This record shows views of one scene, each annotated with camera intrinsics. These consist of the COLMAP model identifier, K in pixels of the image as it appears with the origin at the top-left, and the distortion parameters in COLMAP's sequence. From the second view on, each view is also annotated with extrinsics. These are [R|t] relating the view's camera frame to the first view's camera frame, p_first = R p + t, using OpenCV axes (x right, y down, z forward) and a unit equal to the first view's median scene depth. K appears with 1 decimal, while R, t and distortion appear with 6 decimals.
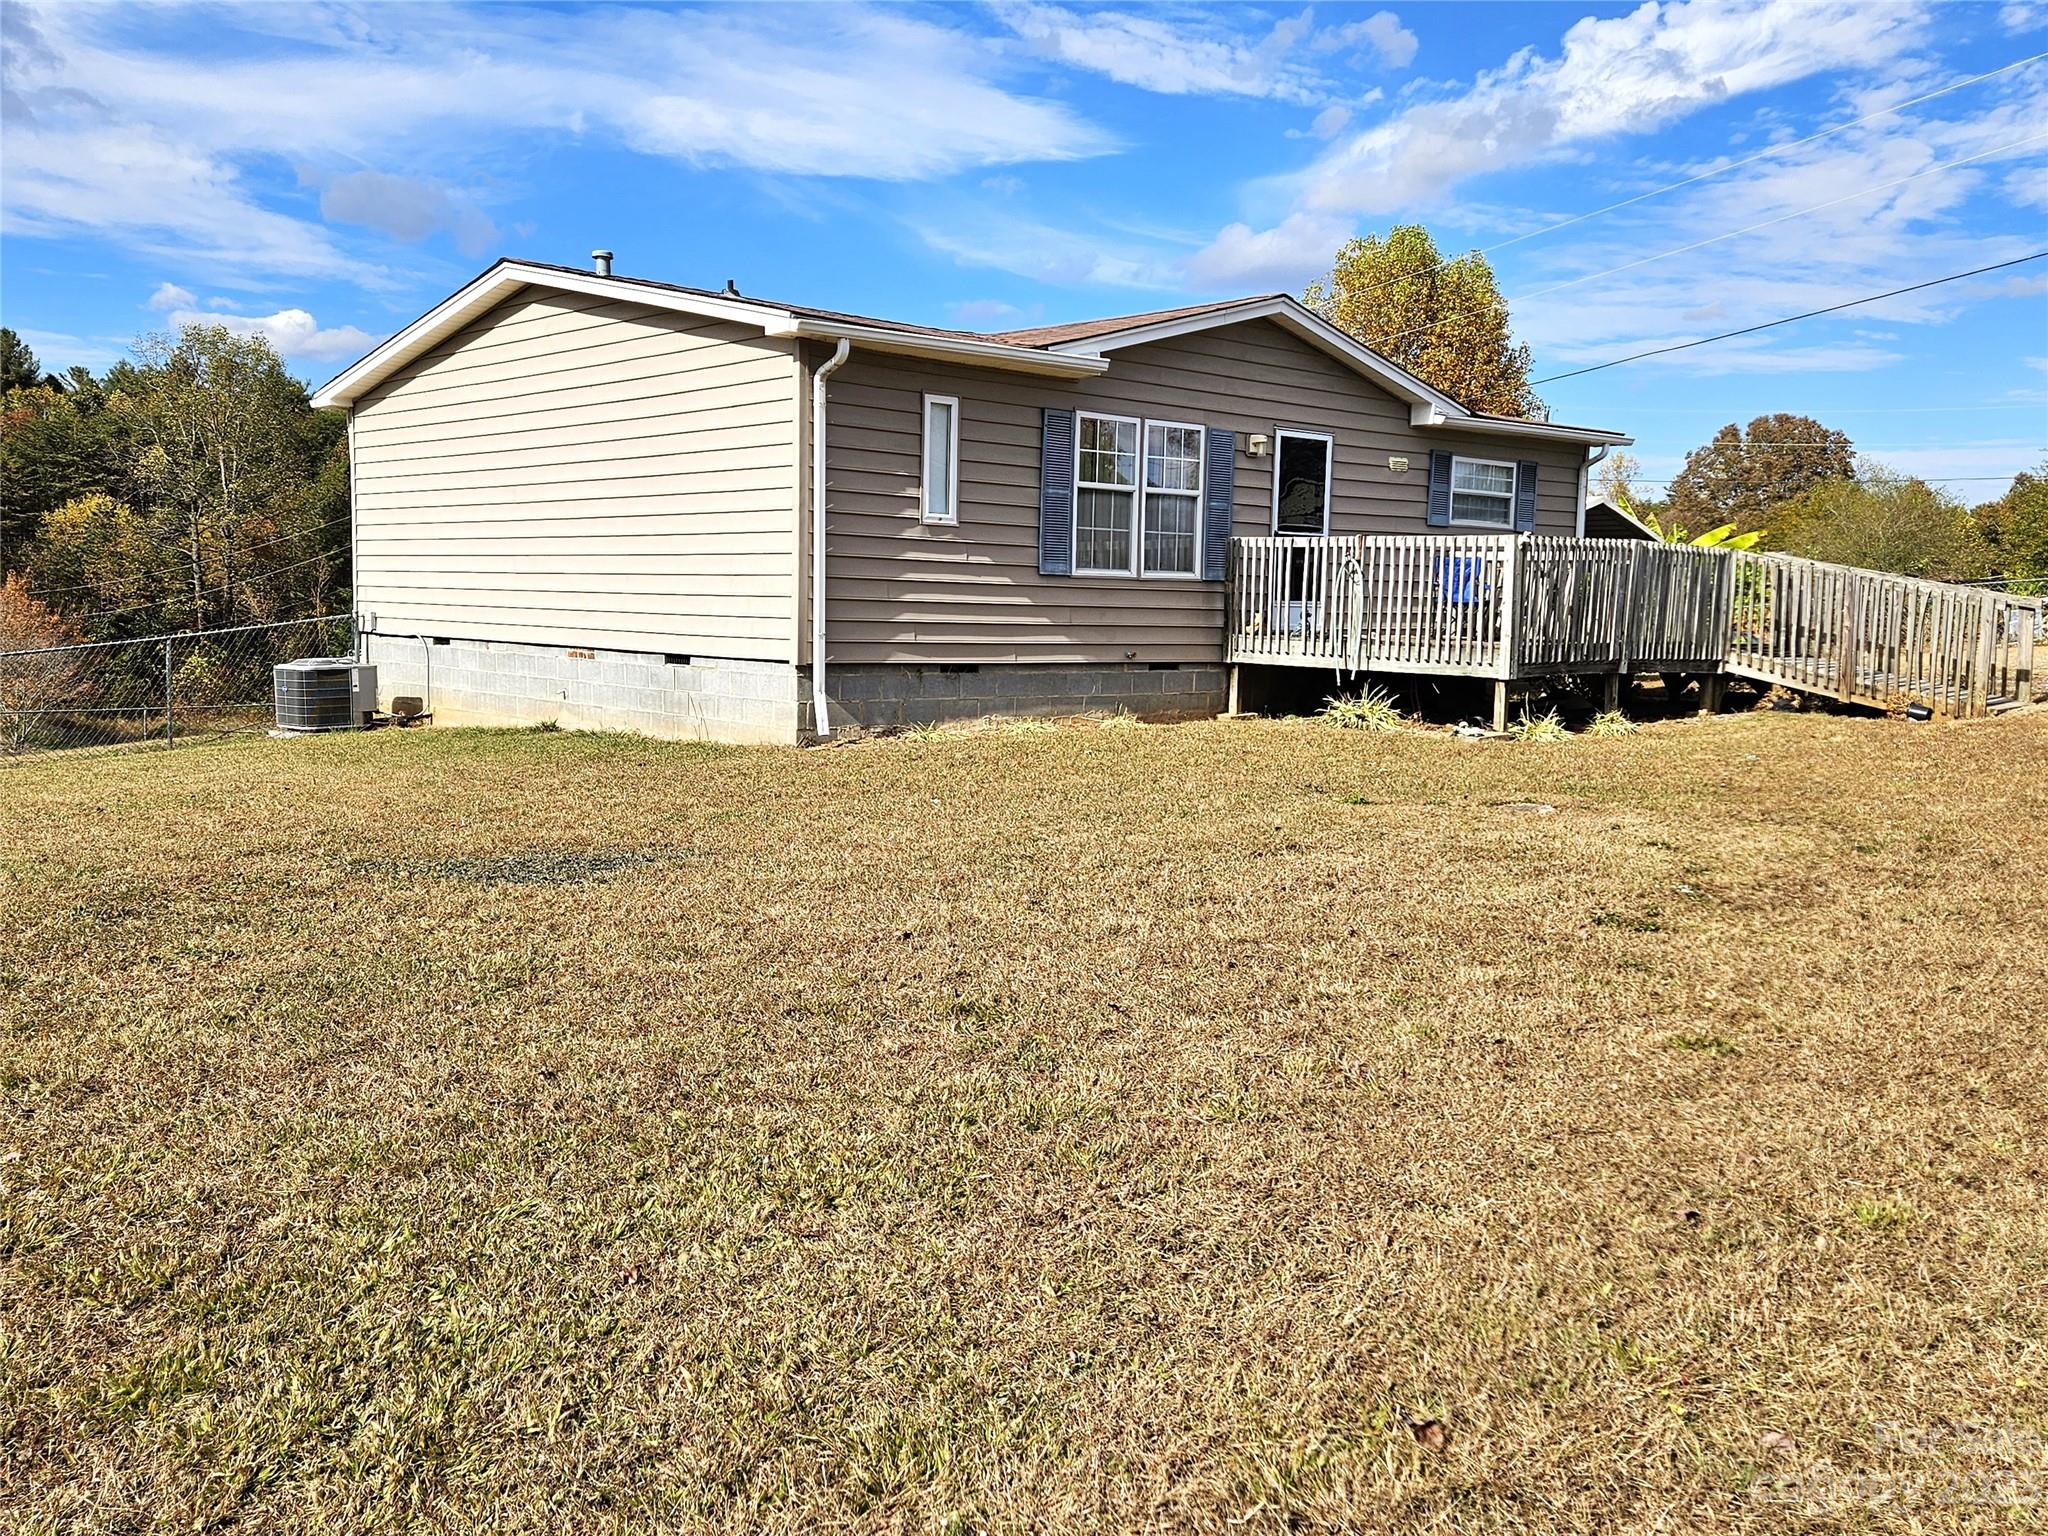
lens RADIAL K [[1687.6, 0, 1004.4], [0, 1687.6, 724.7], [0, 0, 1]] dist [0.067865, -0.051648]
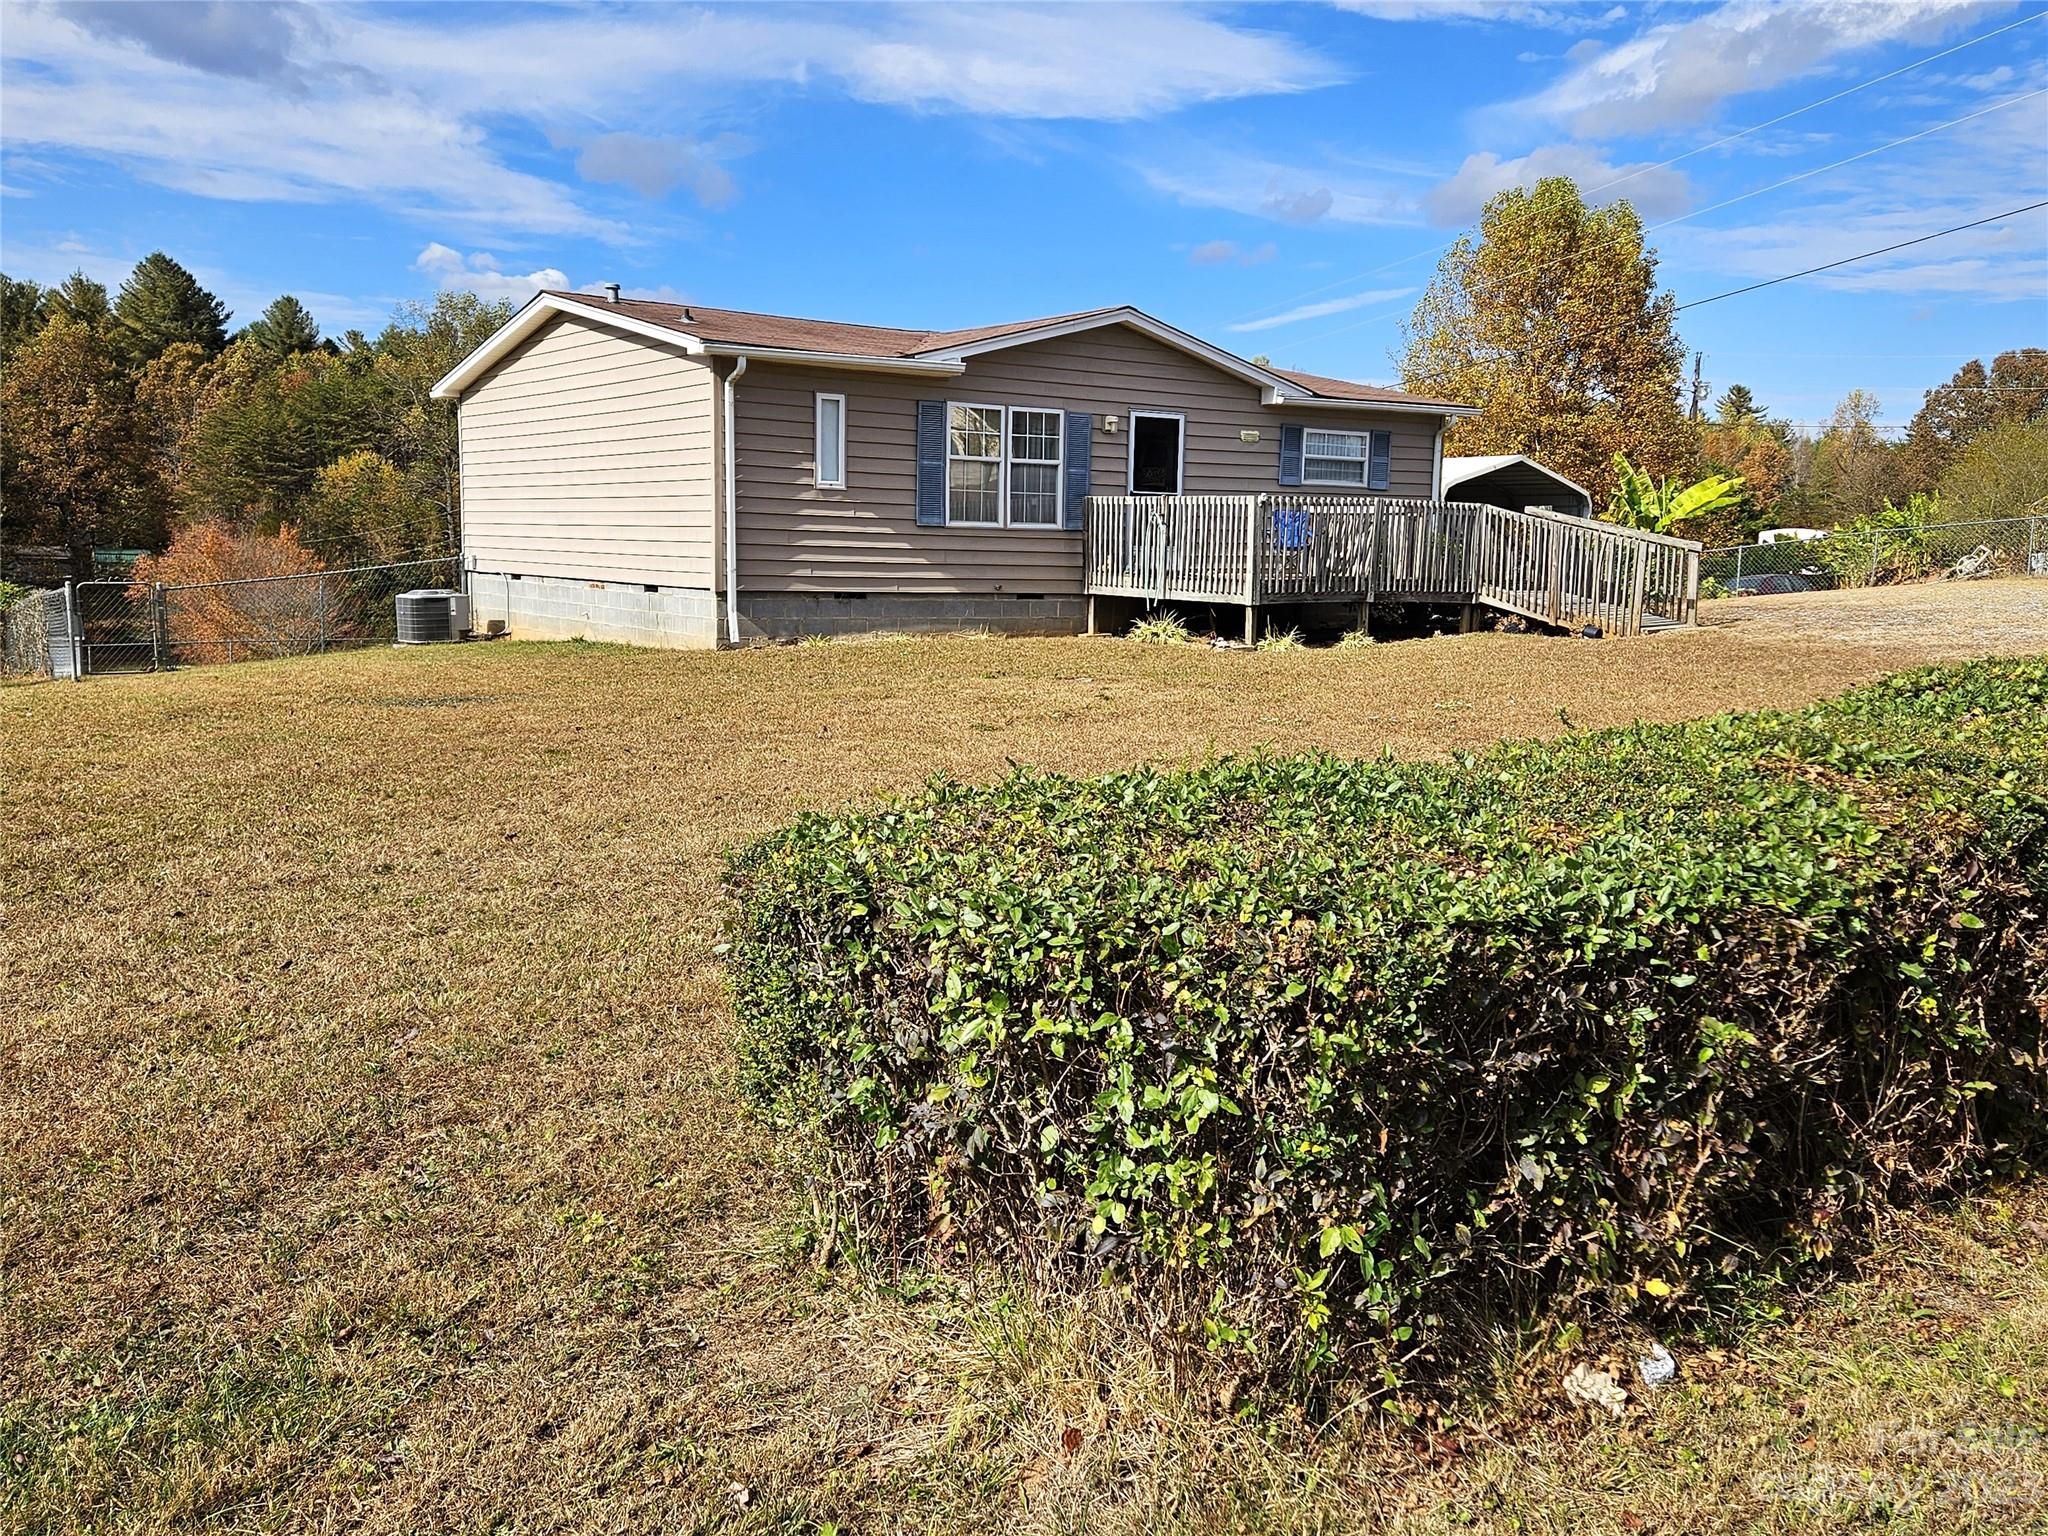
lens RADIAL K [[1687.6, 0, 1021.6], [0, 1687.6, 782.7], [0, 0, 1]] dist [0.067865, -0.051648]
pose [[0.992343, 0.015877, -0.122491, 0.223344], [-0.008126, 0.997948, 0.063519, 0.023477], [0.123248, -0.062037, 0.990435, -0.273390]]
